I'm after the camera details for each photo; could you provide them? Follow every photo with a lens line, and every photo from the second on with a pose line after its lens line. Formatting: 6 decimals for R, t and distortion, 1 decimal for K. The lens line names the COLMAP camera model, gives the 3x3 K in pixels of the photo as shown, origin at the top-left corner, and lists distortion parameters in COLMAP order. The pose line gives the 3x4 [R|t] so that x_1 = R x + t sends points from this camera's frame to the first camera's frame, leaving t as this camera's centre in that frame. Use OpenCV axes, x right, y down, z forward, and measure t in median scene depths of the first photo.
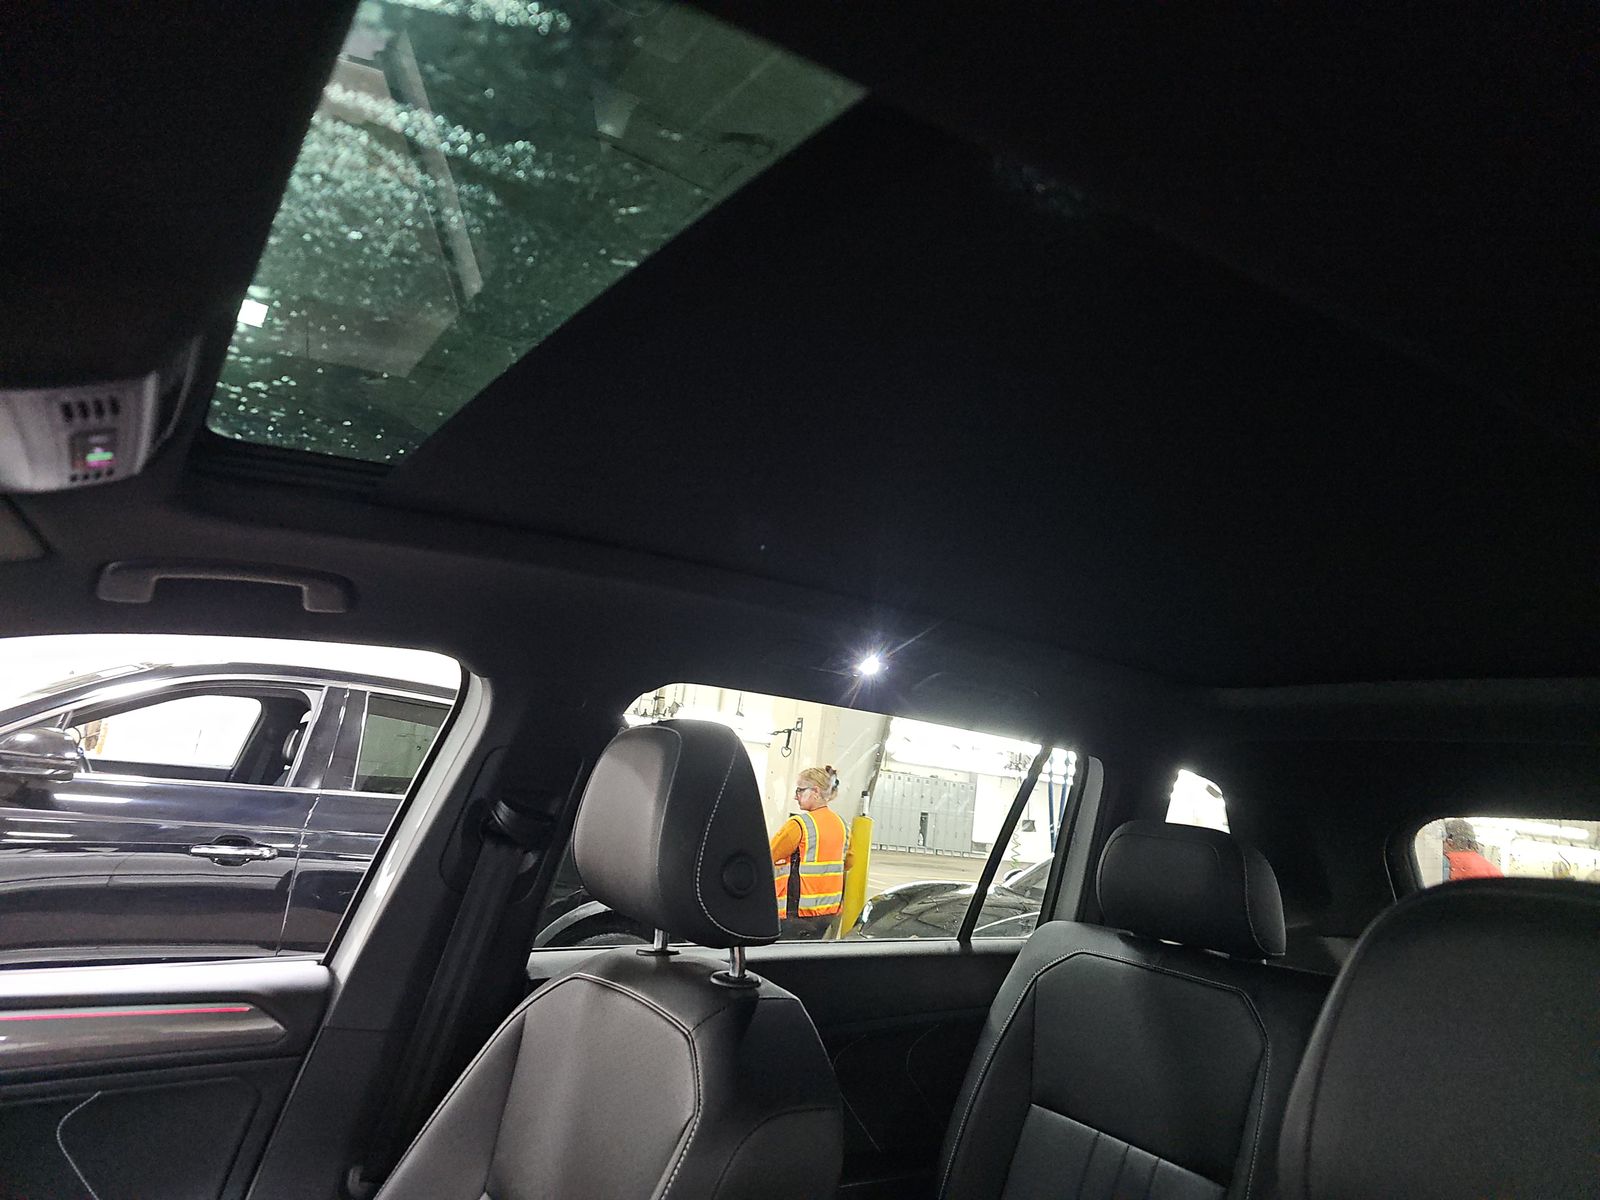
lens RADIAL K [[1031.5, 0, 800.0], [0, 1031.5, 600.0], [0, 0, 1]] dist [0.005001, 0.002055]
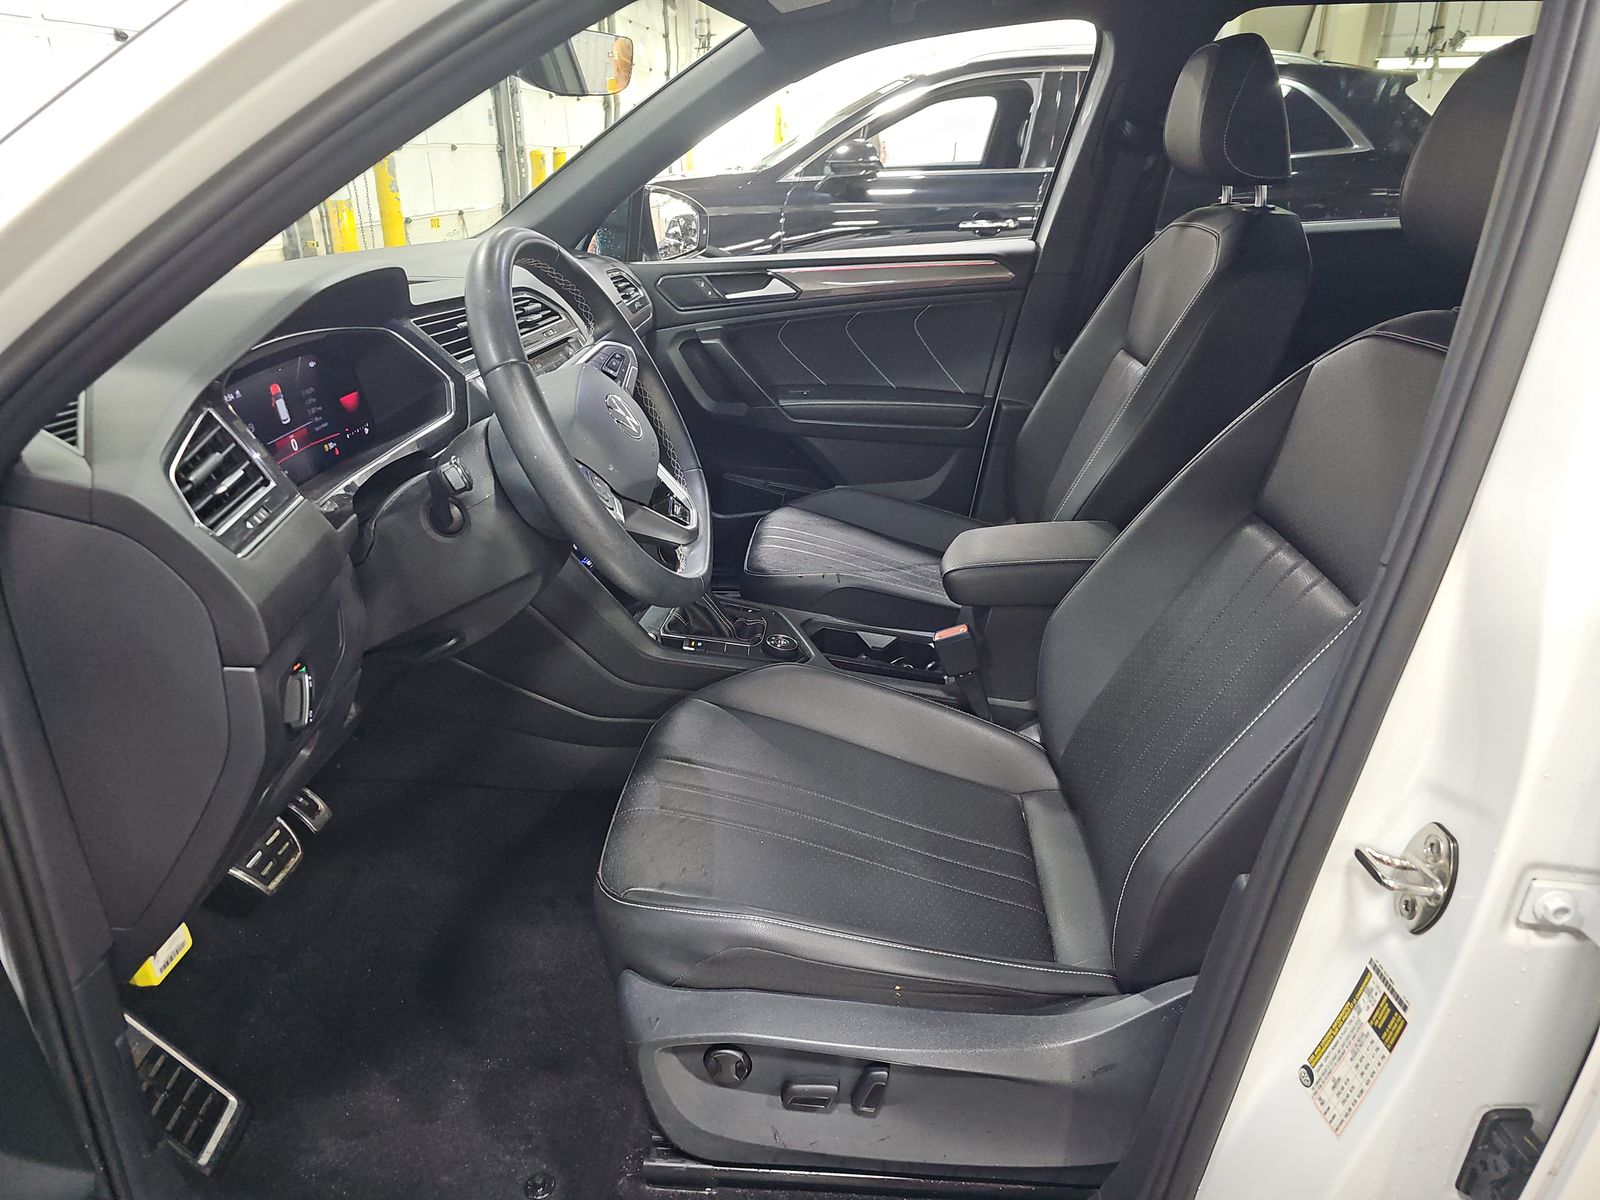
lens RADIAL K [[1031.5, 0, 800.0], [0, 1031.5, 600.0], [0, 0, 1]] dist [0.005001, 0.002055]
pose [[0.783477, 0.143157, -0.604706, 0.120579], [0.202580, 0.861104, 0.466327, -0.002774], [0.587473, -0.487858, 0.645655, -0.209813]]
